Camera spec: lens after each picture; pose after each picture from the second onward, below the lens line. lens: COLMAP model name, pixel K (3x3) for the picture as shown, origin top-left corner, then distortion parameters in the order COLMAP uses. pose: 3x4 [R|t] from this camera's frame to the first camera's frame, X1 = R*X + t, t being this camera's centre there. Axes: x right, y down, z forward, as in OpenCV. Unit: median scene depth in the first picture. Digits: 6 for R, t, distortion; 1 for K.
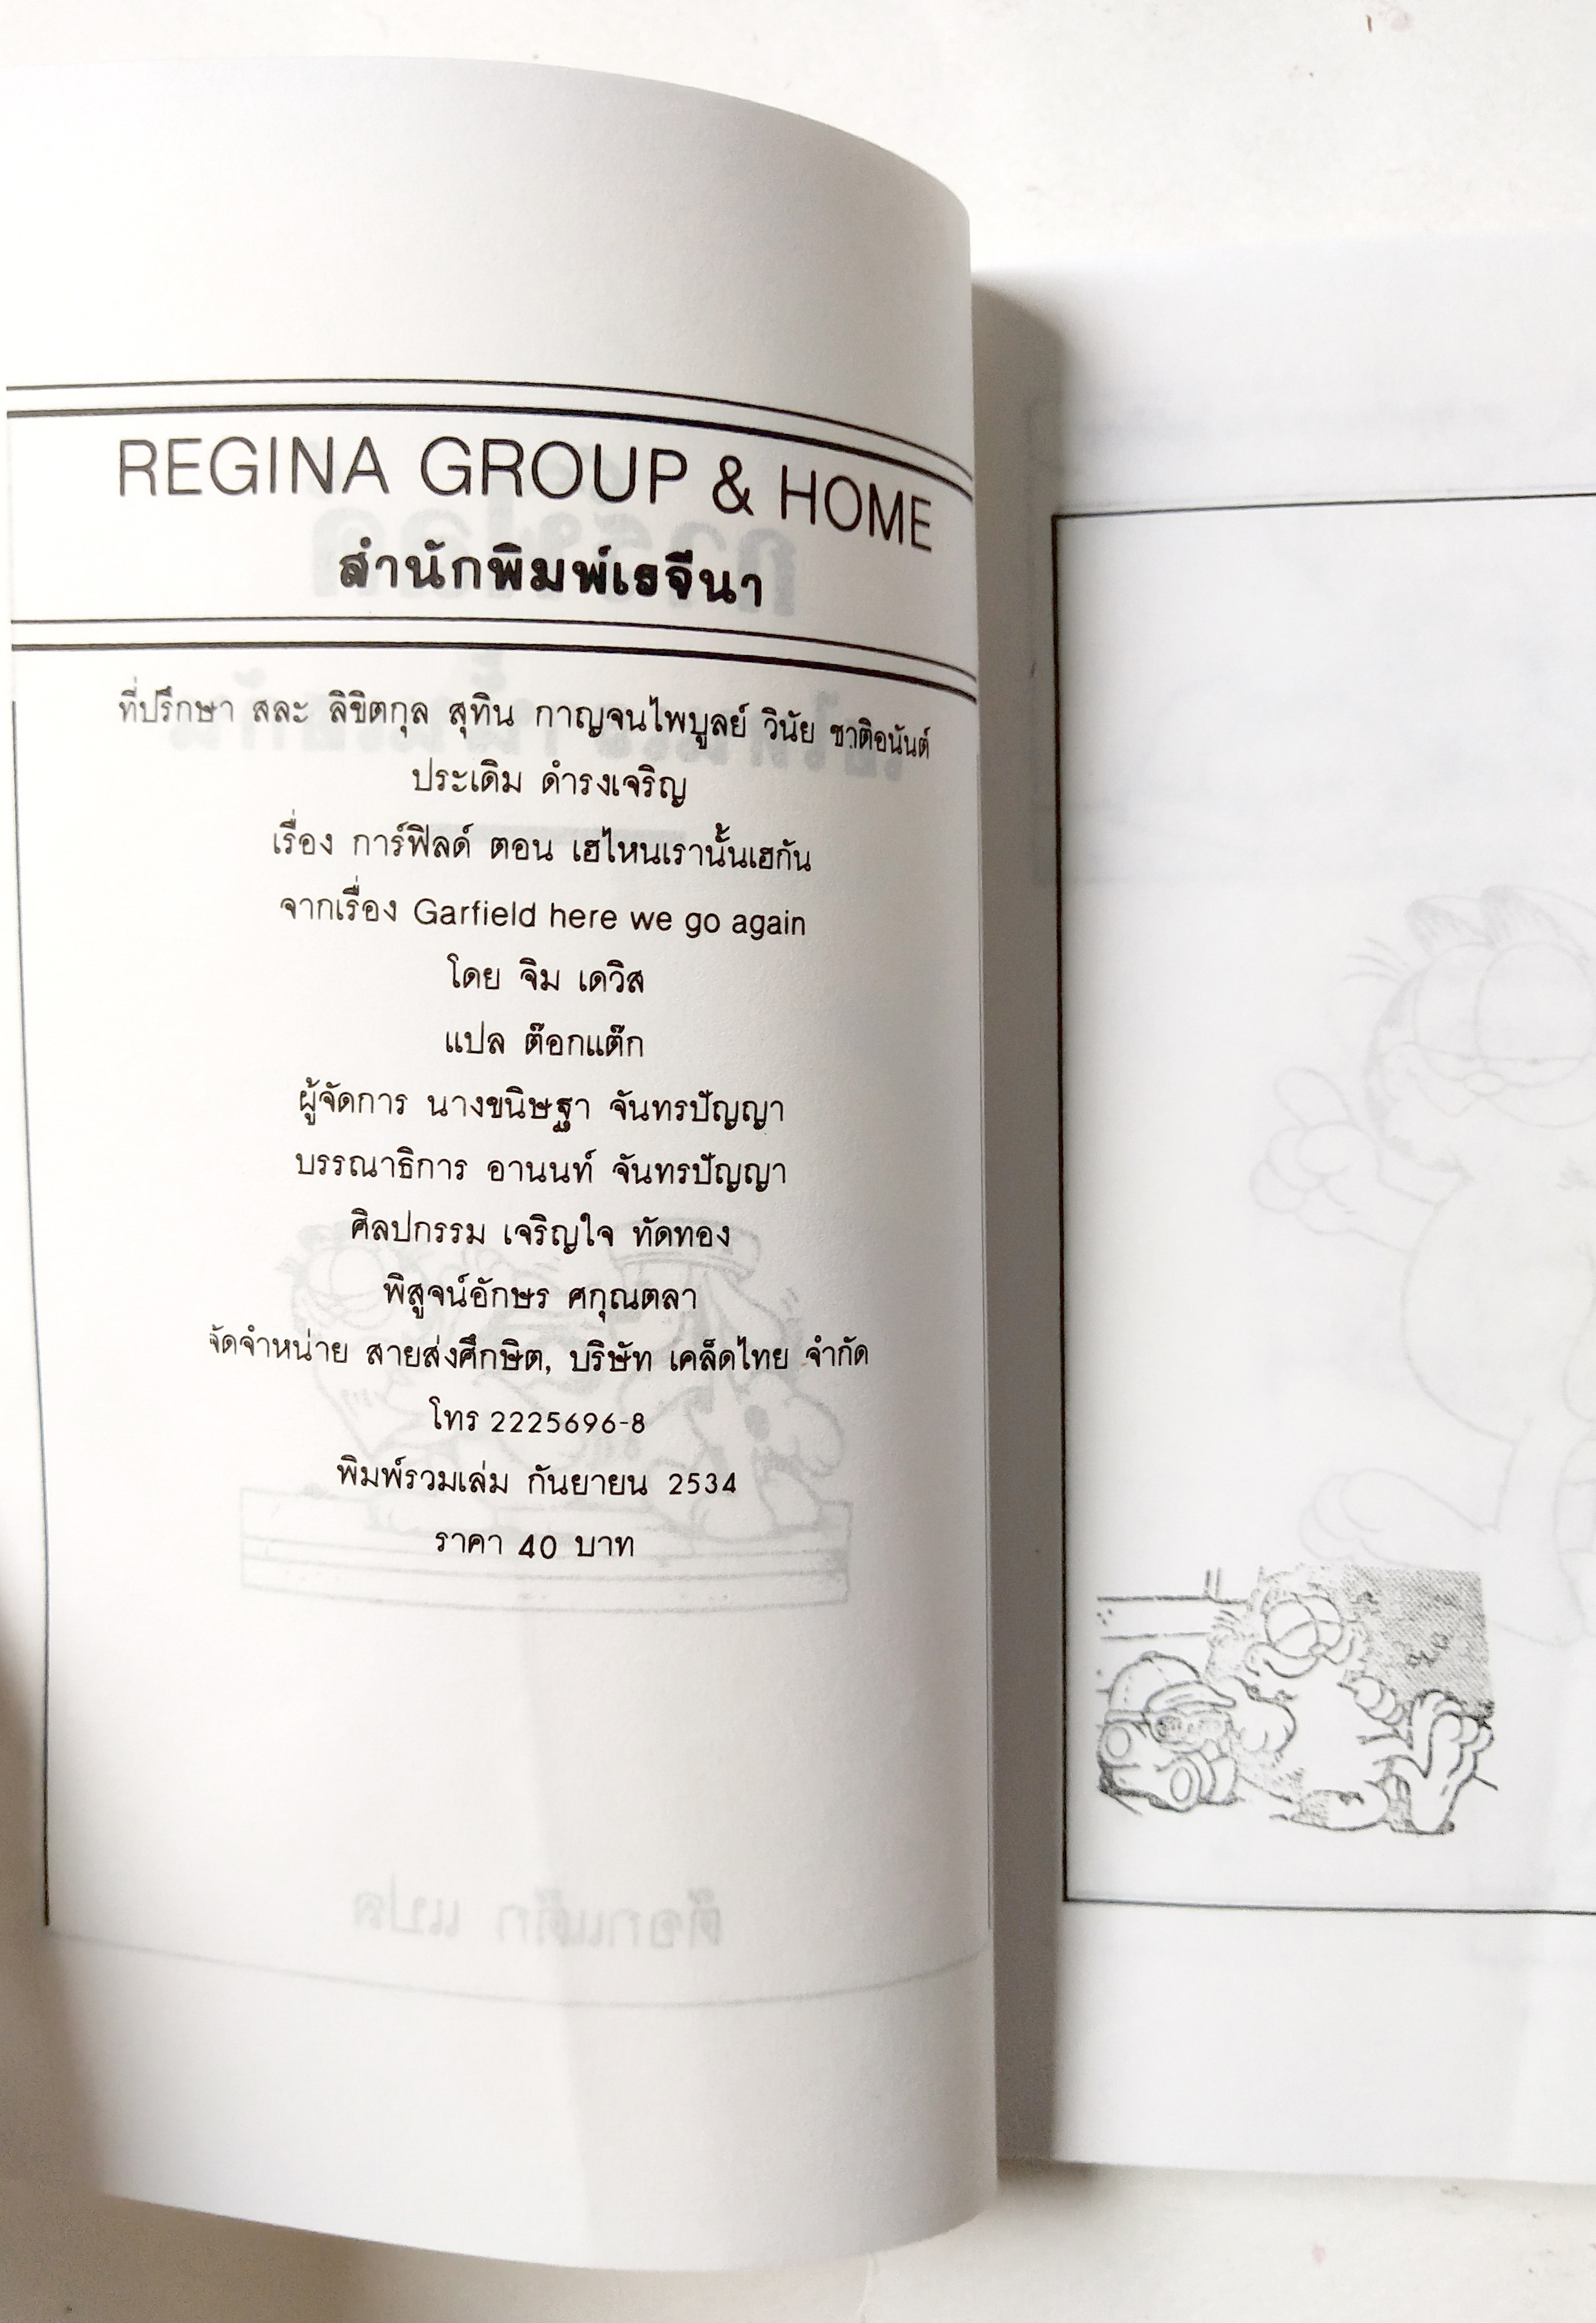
lens RADIAL K [[2028.3, 0, 796.9], [0, 2028.3, 1153.0], [0, 0, 1]] dist [-0.000297, -0.006068]
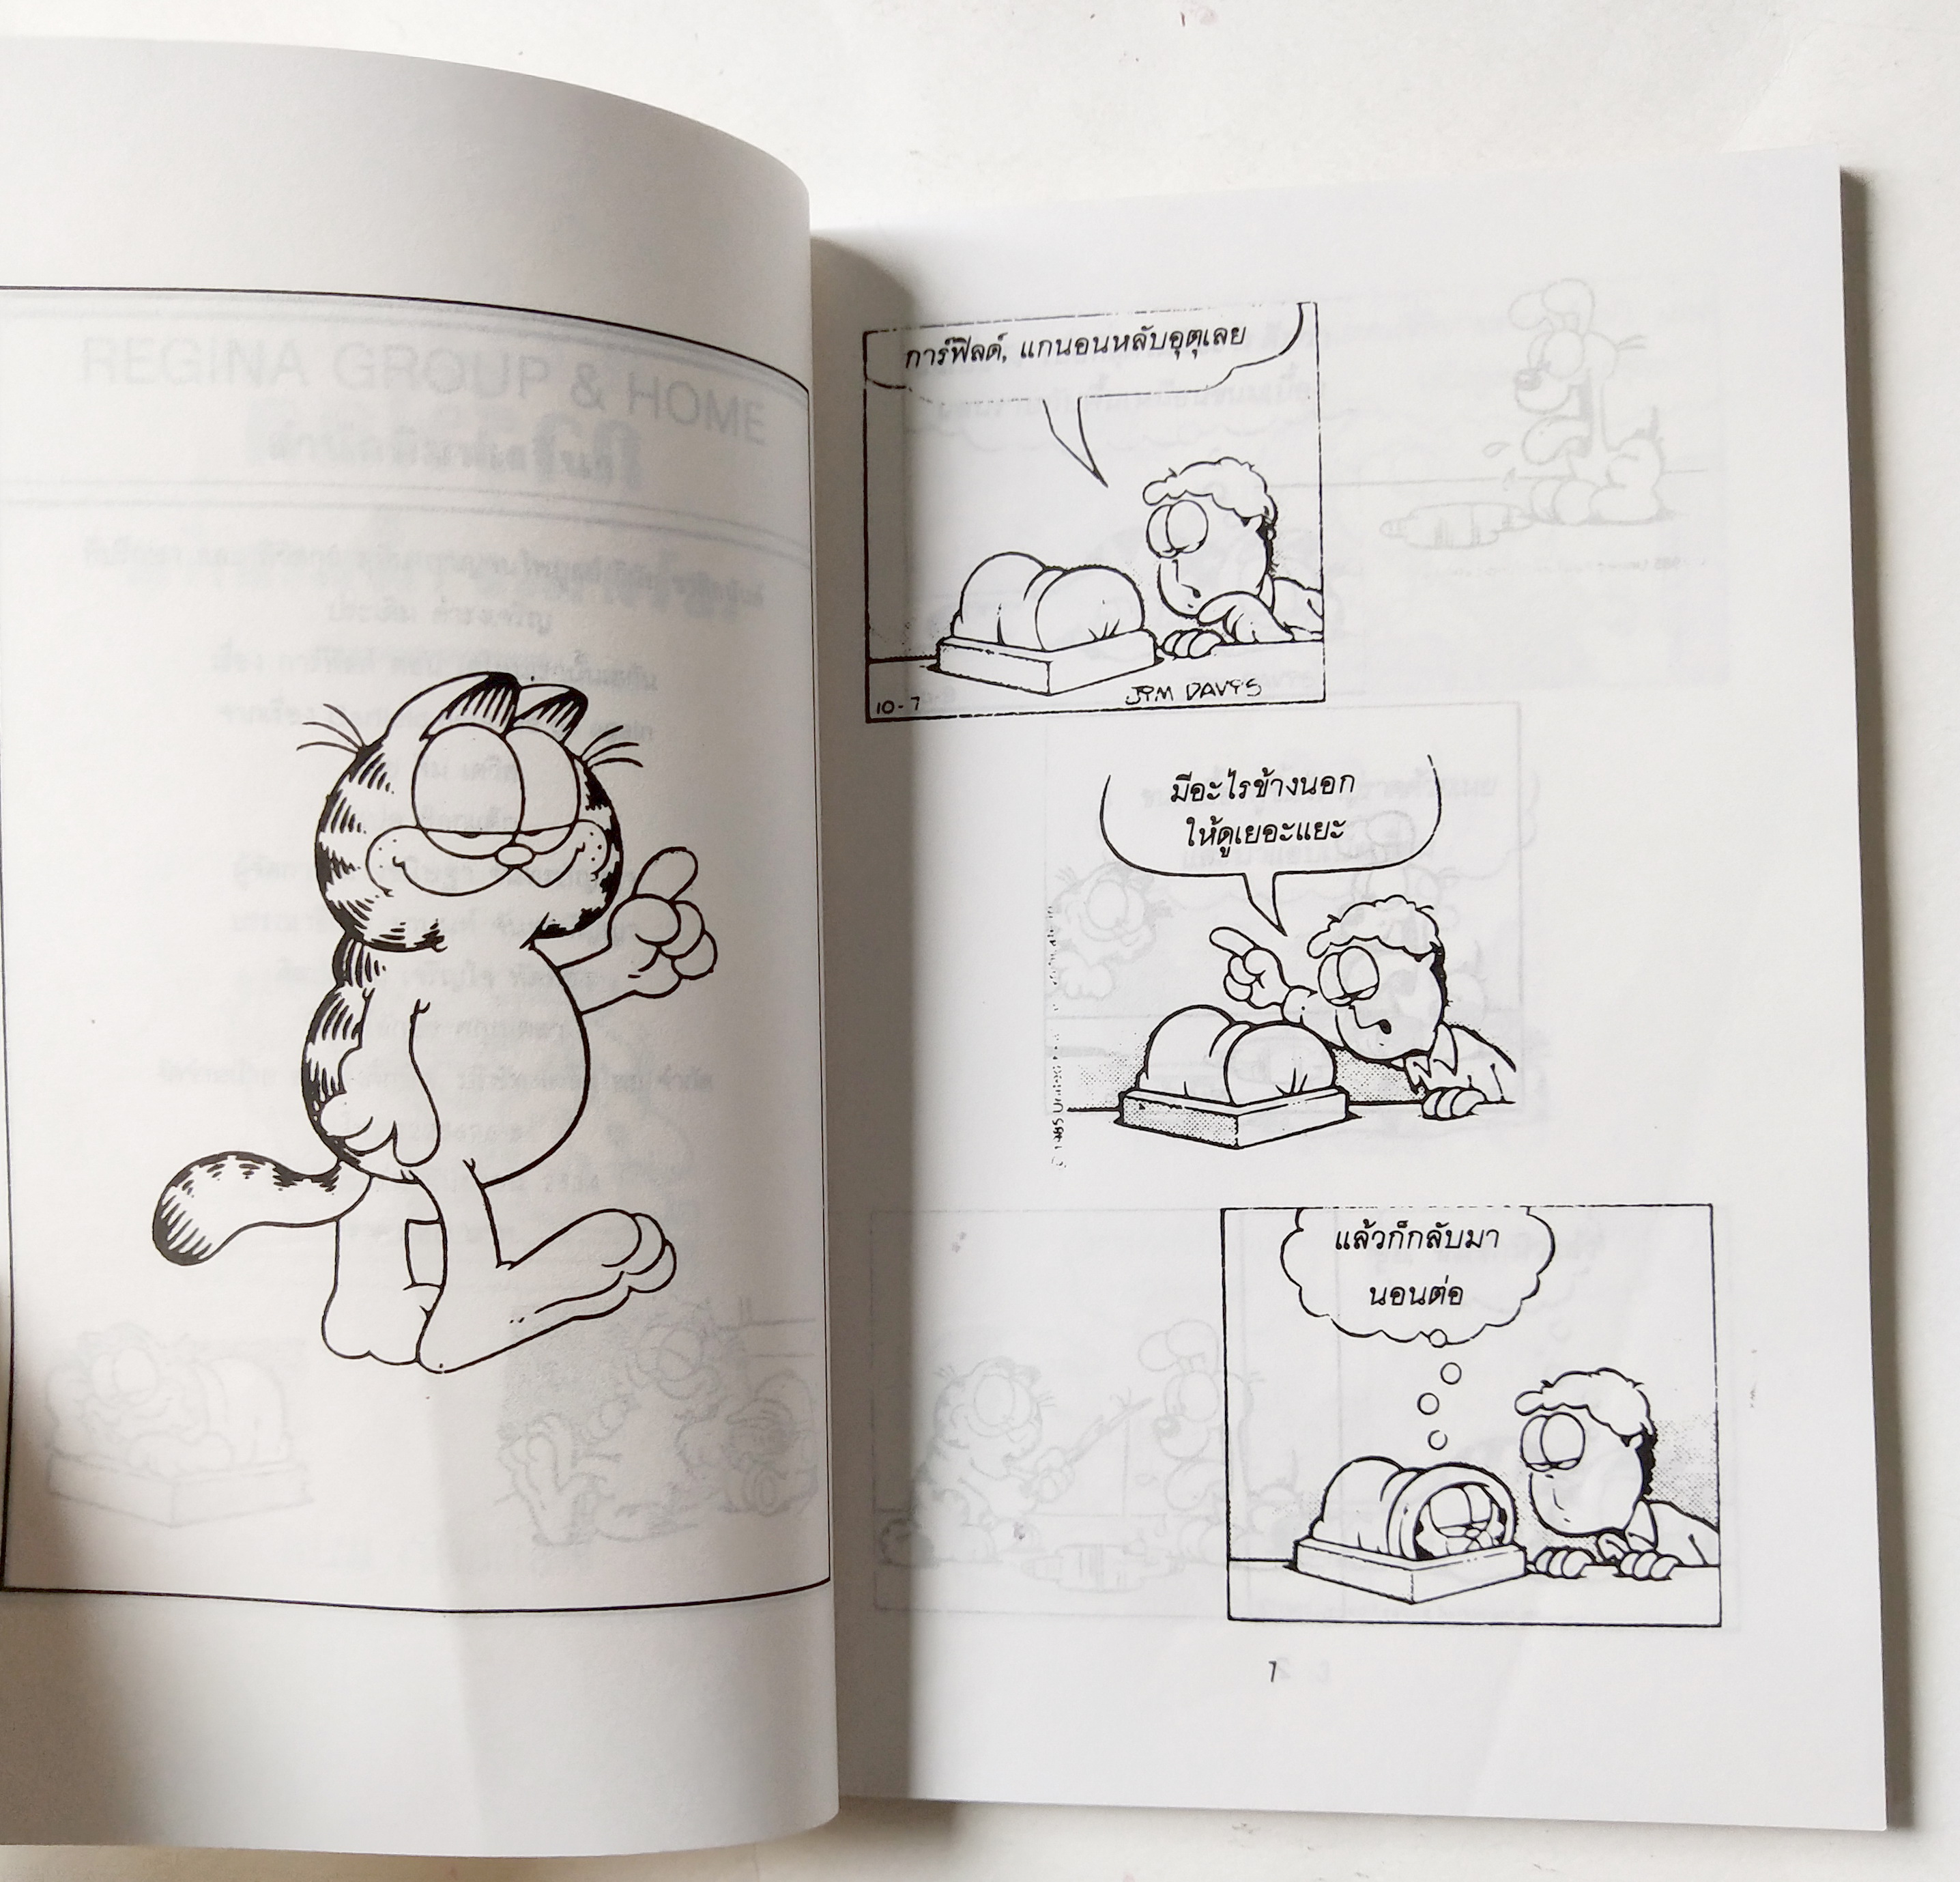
lens RADIAL K [[2054.4, 0, 984.0], [0, 2054.4, 934.7], [0, 0, 1]] dist [0.057207, 0.000000]
pose [[0.996362, -0.004951, 0.085076, 0.122419], [0.010719, 0.997663, -0.067481, 0.123676], [-0.084543, 0.068148, 0.994087, -0.341379]]
